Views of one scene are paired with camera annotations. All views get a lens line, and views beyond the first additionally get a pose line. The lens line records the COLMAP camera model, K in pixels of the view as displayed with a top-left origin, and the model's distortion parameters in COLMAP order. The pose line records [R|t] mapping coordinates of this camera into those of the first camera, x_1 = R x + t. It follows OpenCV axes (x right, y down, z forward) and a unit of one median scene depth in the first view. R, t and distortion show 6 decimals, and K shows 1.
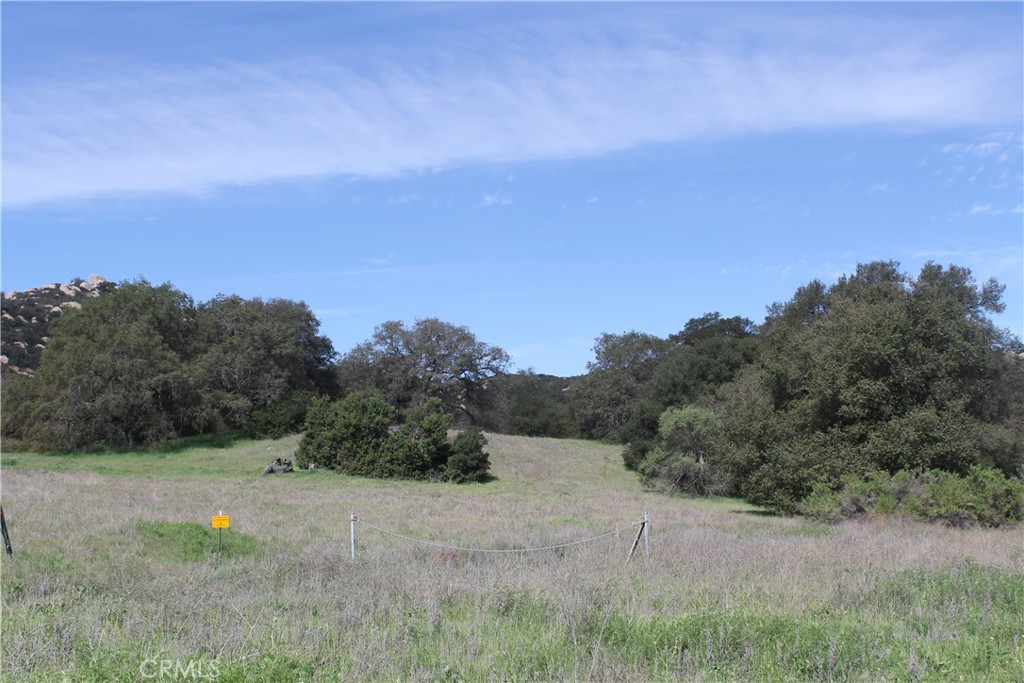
lens RADIAL K [[1187.1, 0, 512.0], [0, 1187.1, 341.5], [0, 0, 1]] dist [-0.095914, 0.012138]
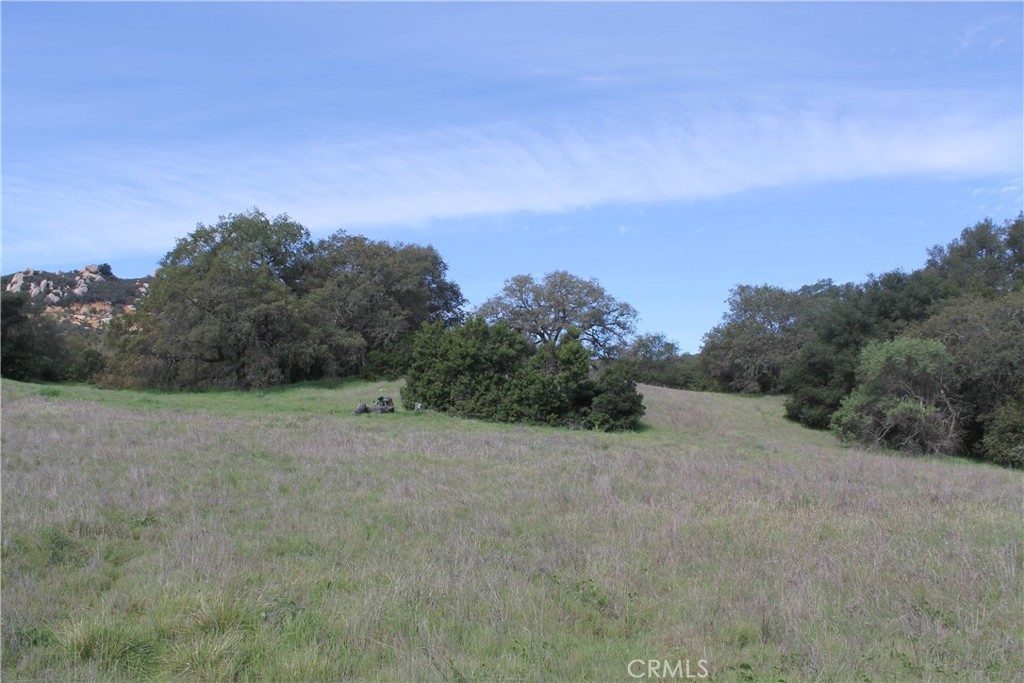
lens RADIAL K [[876.0, 0, 499.2], [0, 876.0, 355.5], [0, 0, 1]] dist [-0.159750, 0.153970]
pose [[0.992001, 0.012641, -0.125598, -0.037482], [-0.009709, 0.999667, 0.023926, 0.049666], [0.125858, -0.022515, 0.991793, 0.372634]]
